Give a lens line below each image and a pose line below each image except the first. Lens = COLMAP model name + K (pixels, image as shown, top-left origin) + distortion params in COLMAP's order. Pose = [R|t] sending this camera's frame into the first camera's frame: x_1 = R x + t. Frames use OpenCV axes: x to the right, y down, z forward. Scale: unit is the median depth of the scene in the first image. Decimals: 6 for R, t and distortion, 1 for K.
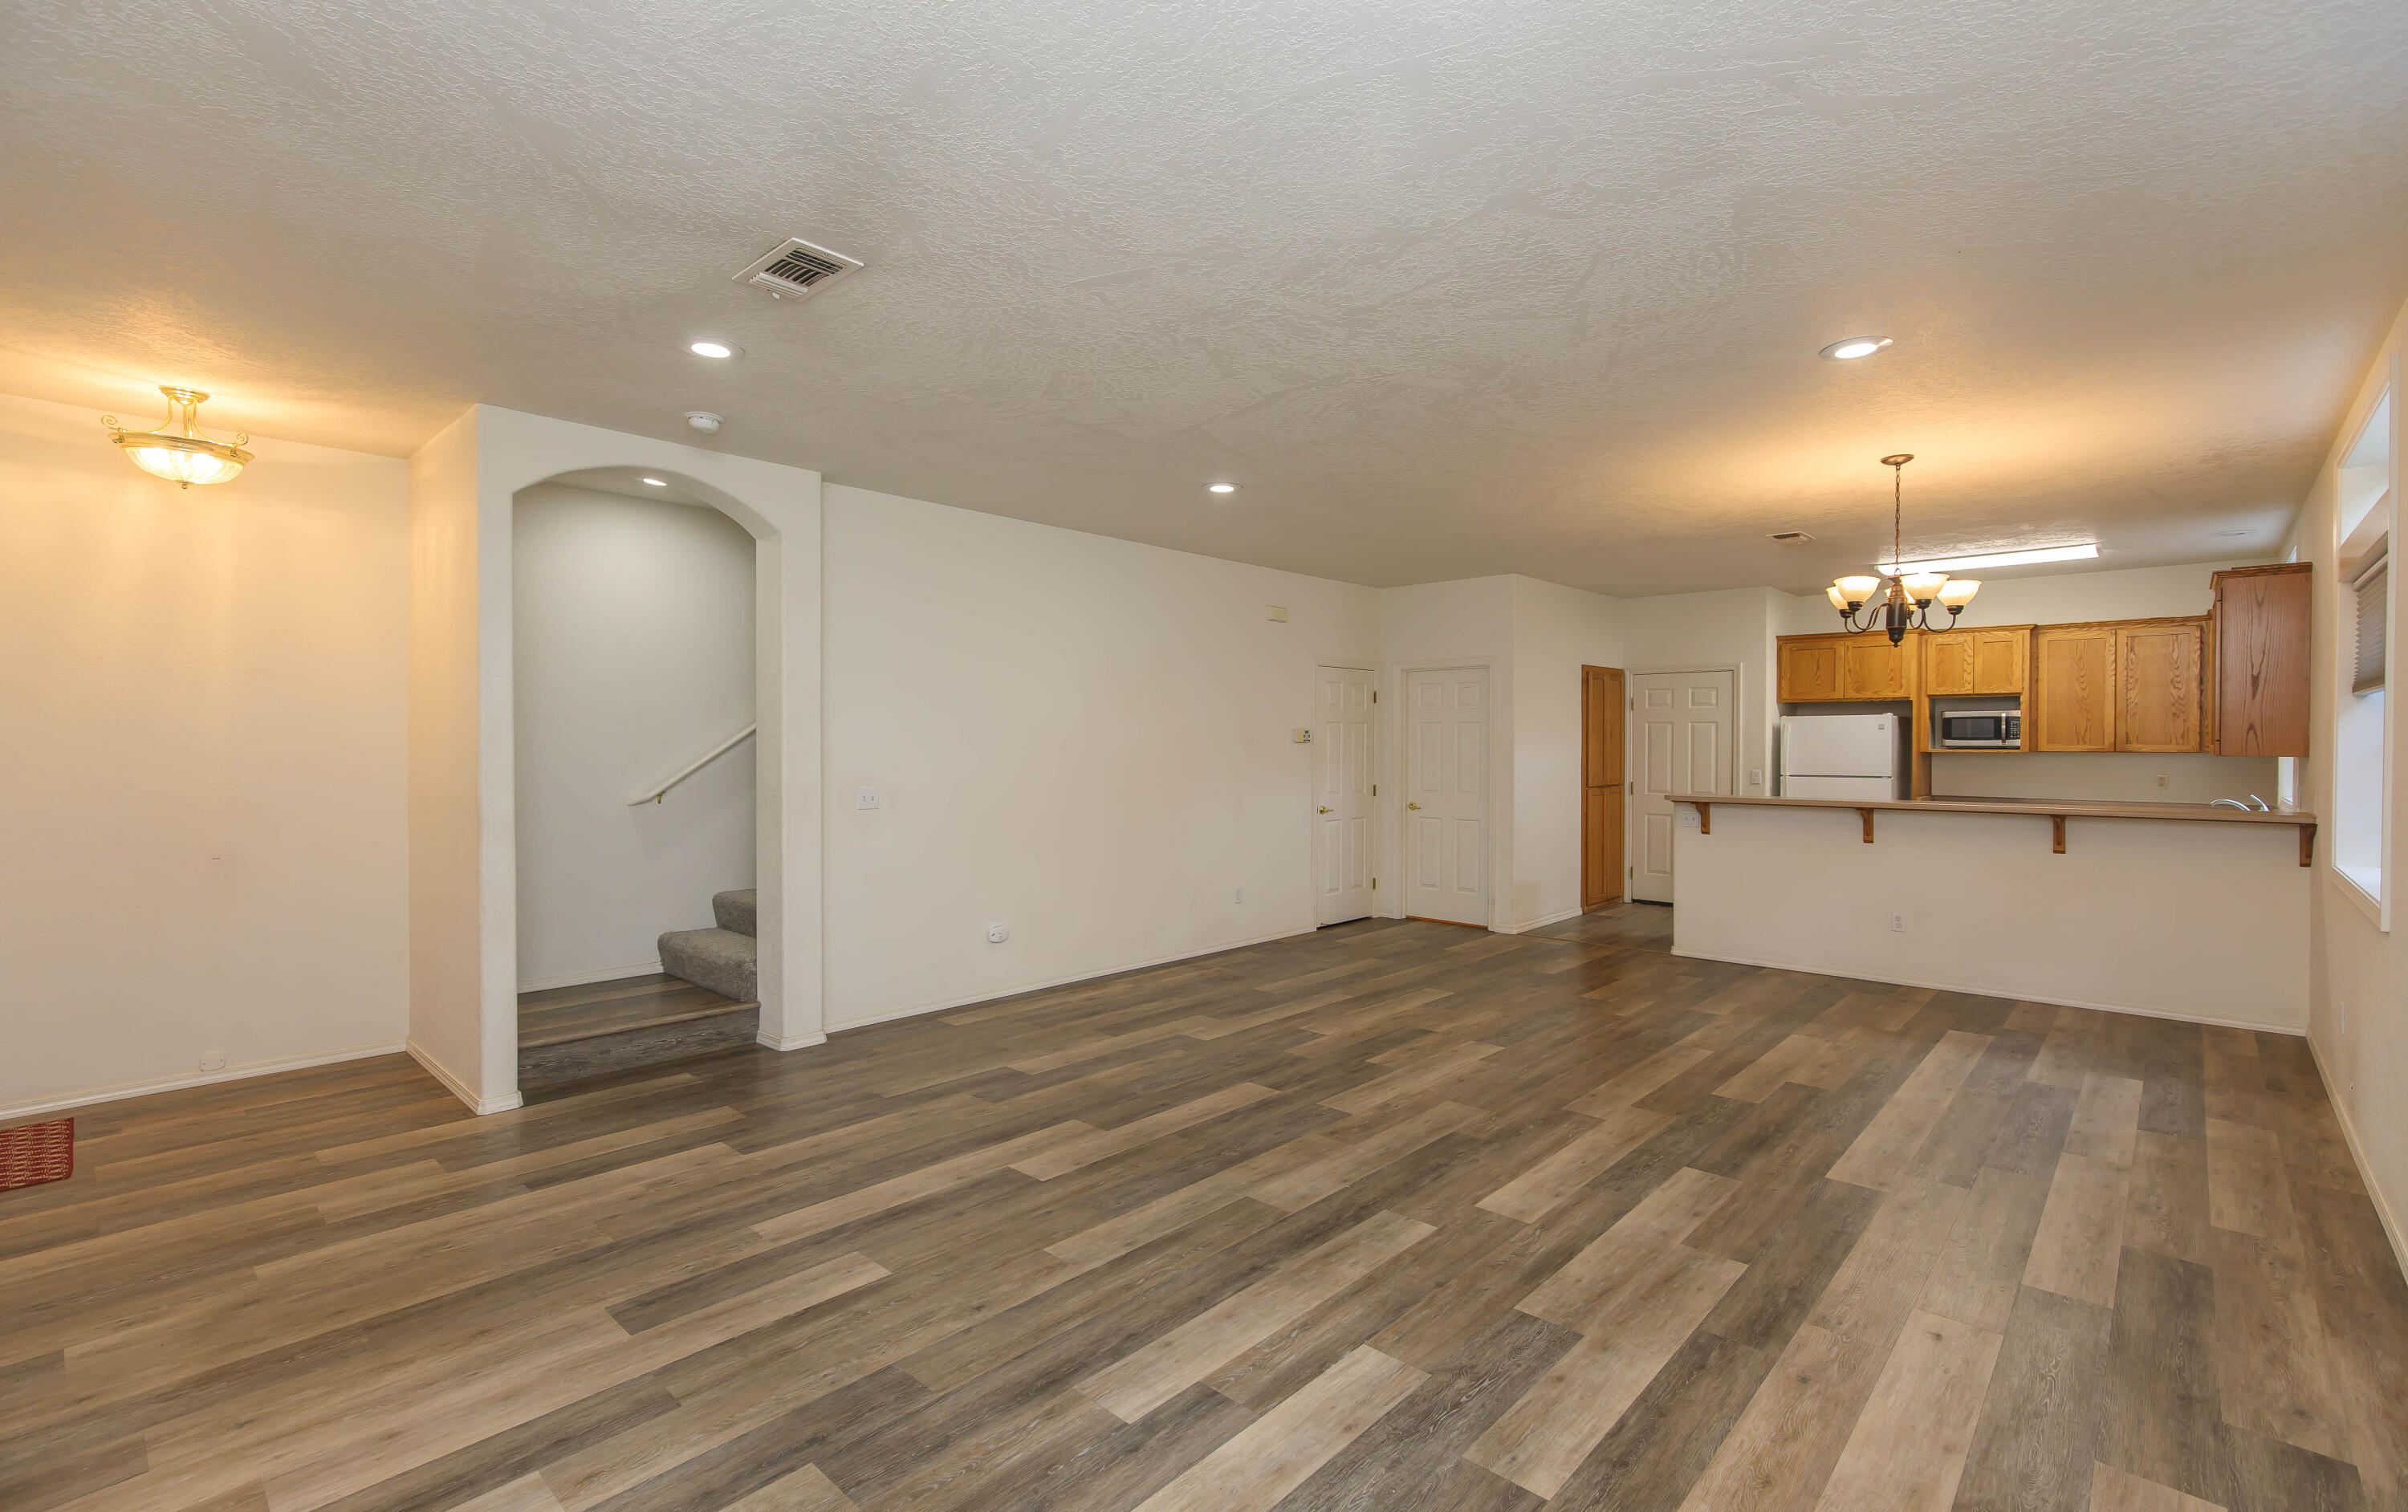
lens RADIAL K [[1073.5, 0, 1175.6], [0, 1073.5, 746.2], [0, 0, 1]] dist [-0.001893, 0.005132]
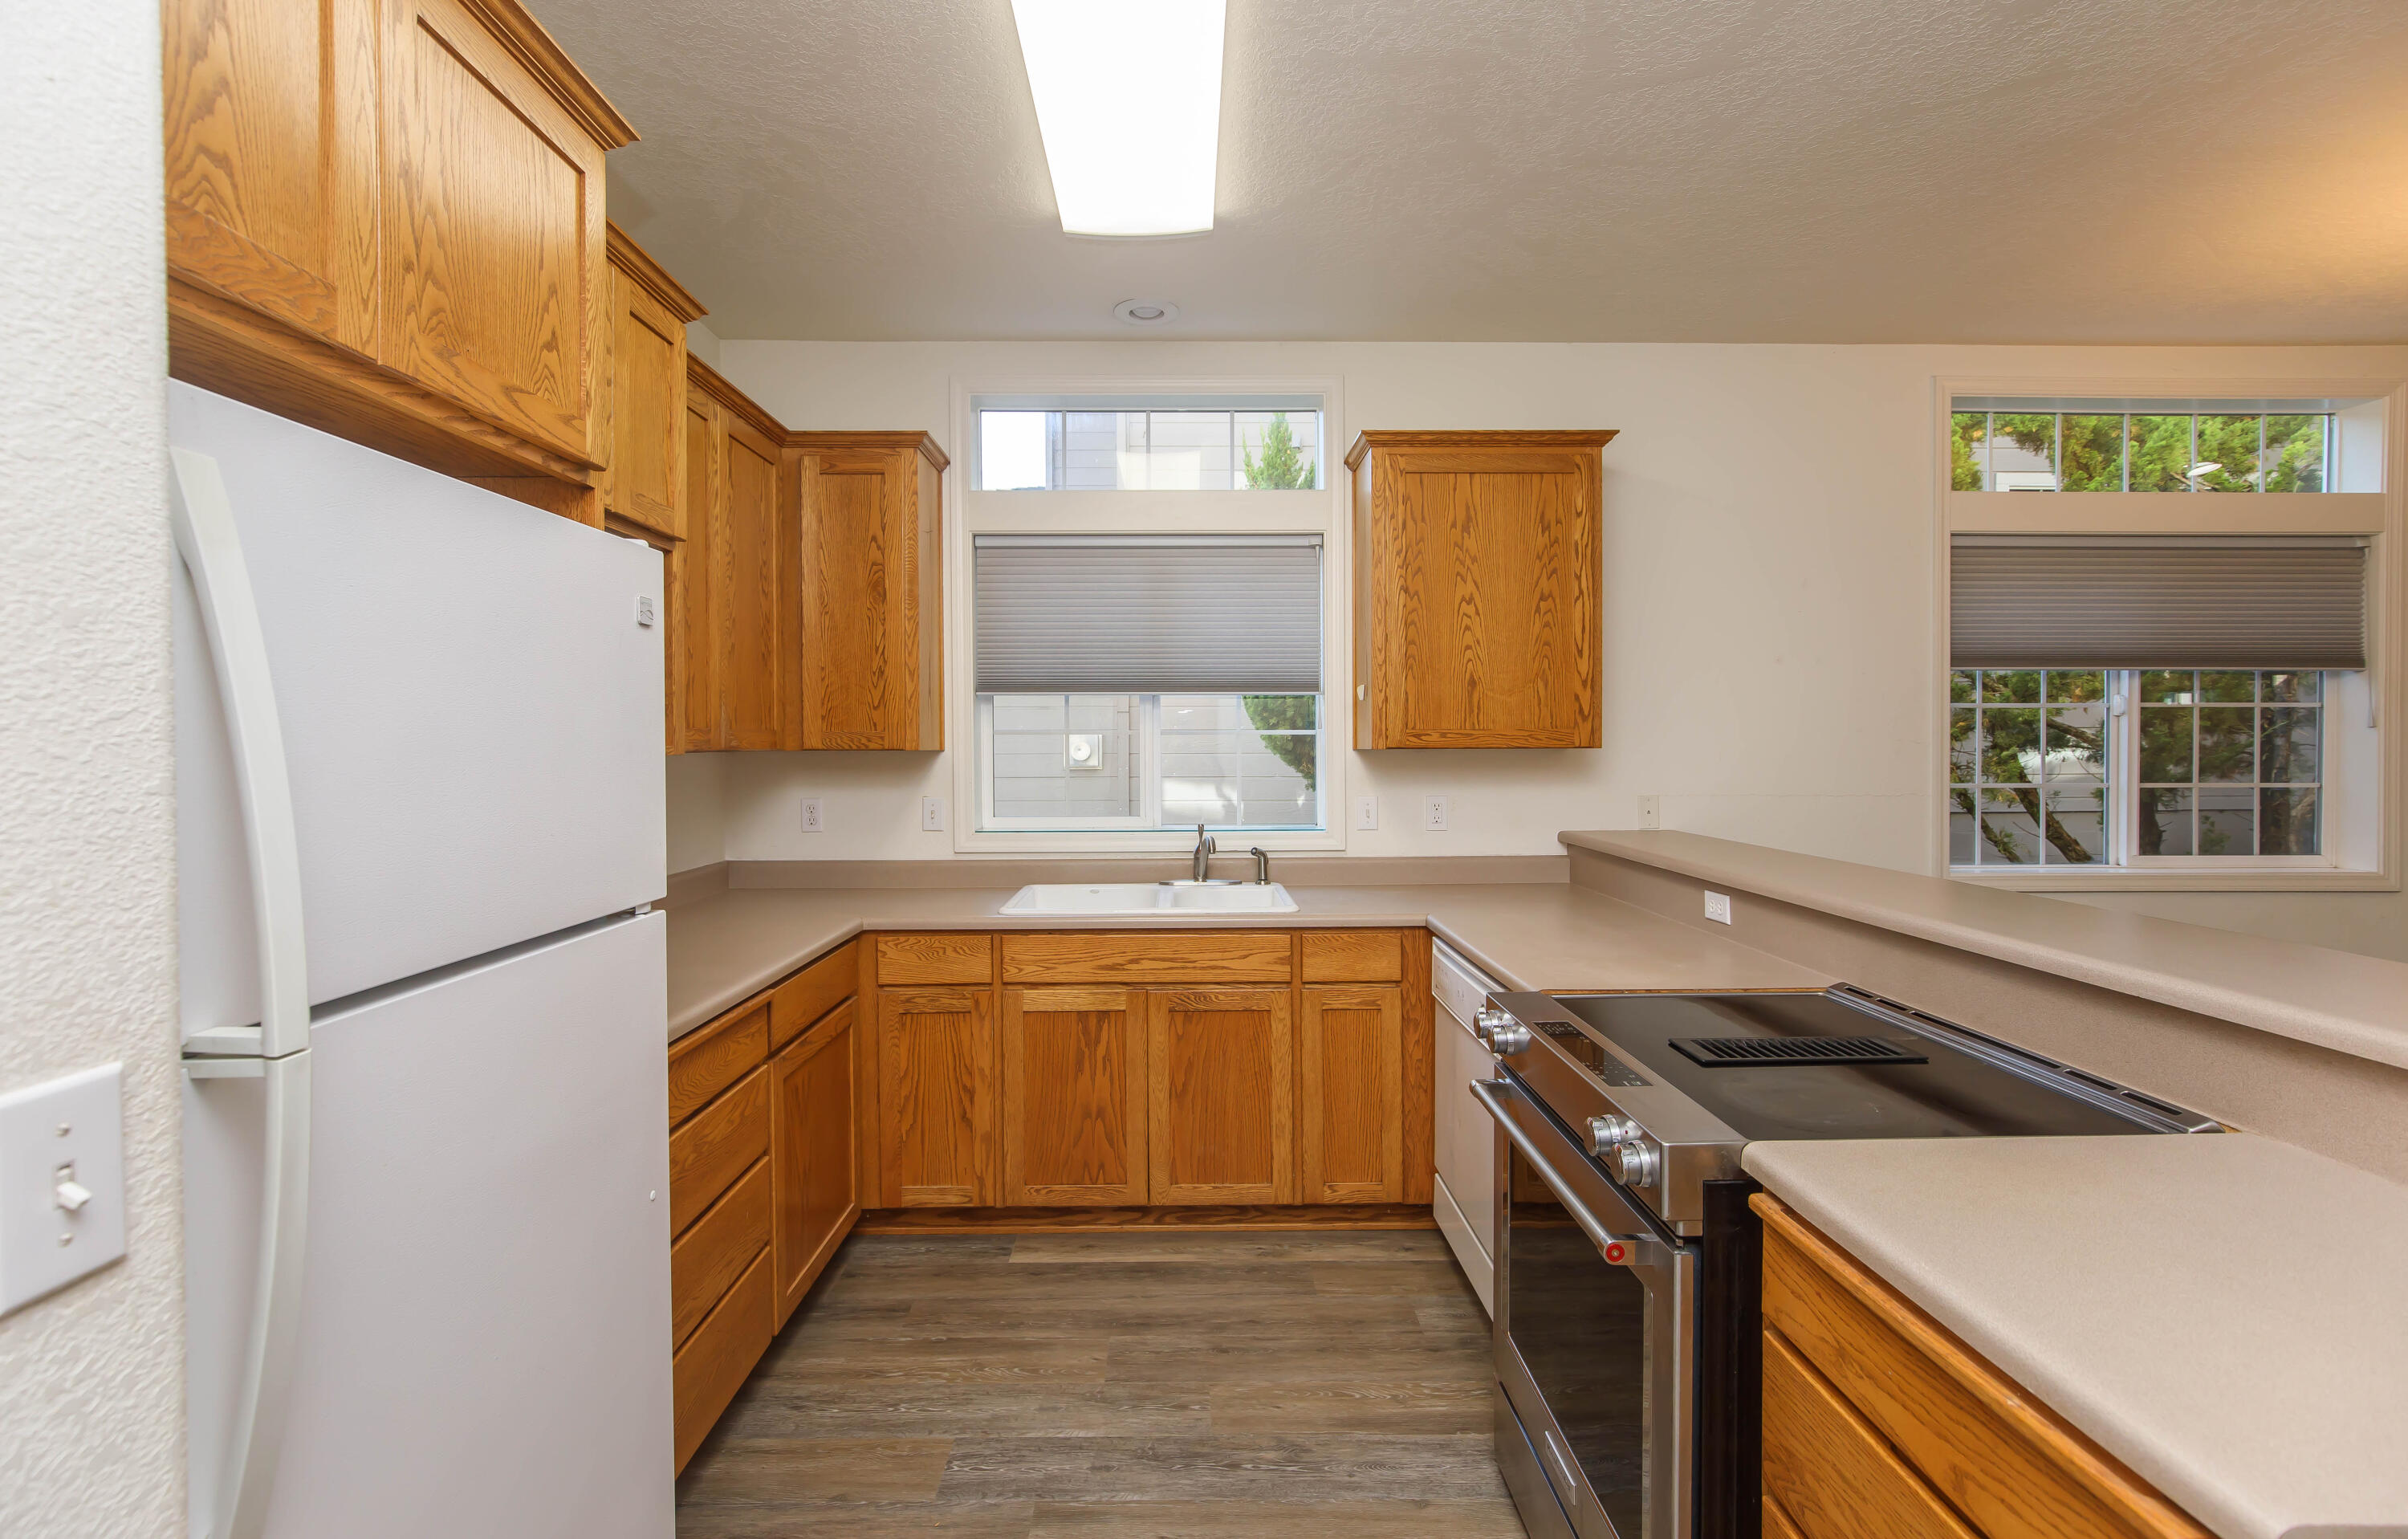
lens RADIAL K [[1090.7, 0, 1196.3], [0, 1090.7, 757.8], [0, 0, 1]] dist [-0.000094, -0.000033]
pose [[-0.707968, -0.007703, 0.706202, 0.817292], [0.006302, 0.999832, 0.017223, 0.003927], [-0.706216, 0.016644, -0.707801, 1.835780]]
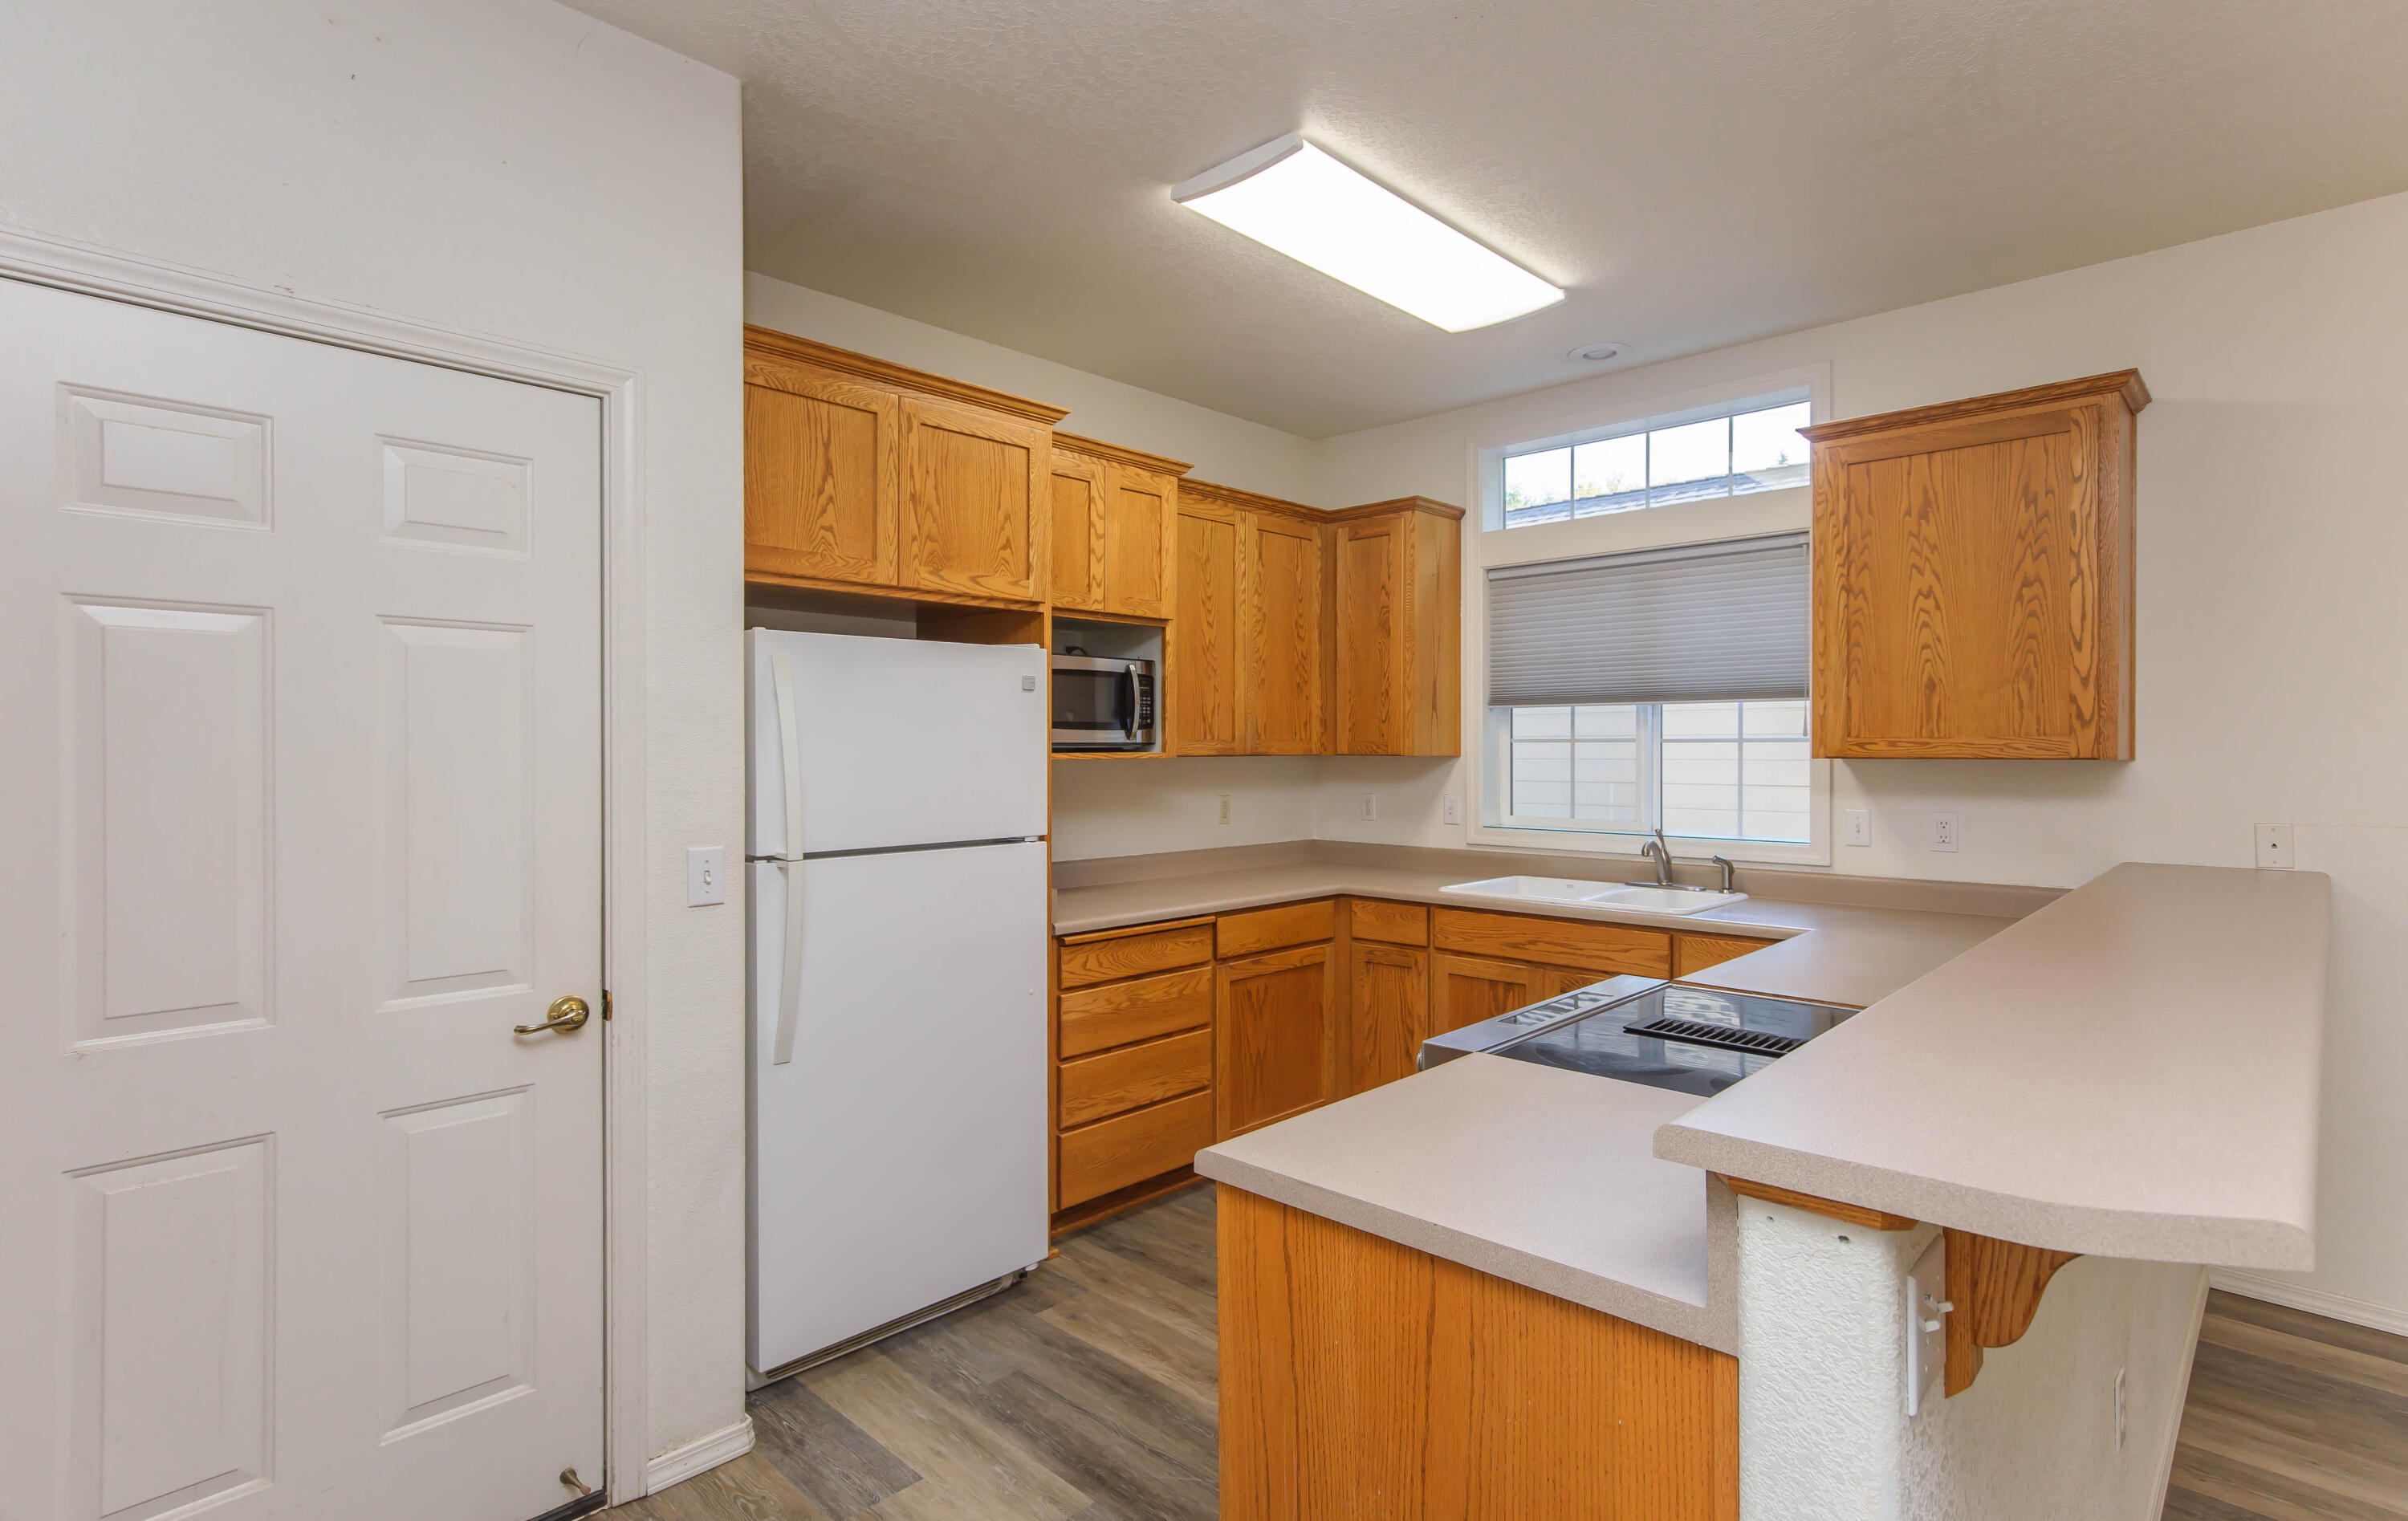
lens RADIAL K [[1185.1, 0, 1204.0], [0, 1185.1, 760.5], [0, 0, 1]] dist [0.001285, 0.000231]
pose [[-0.010323, -0.010473, 0.999892, 0.514785], [0.005565, 0.999929, 0.010530, 0.002686], [-0.999931, 0.005673, -0.010264, 1.644461]]
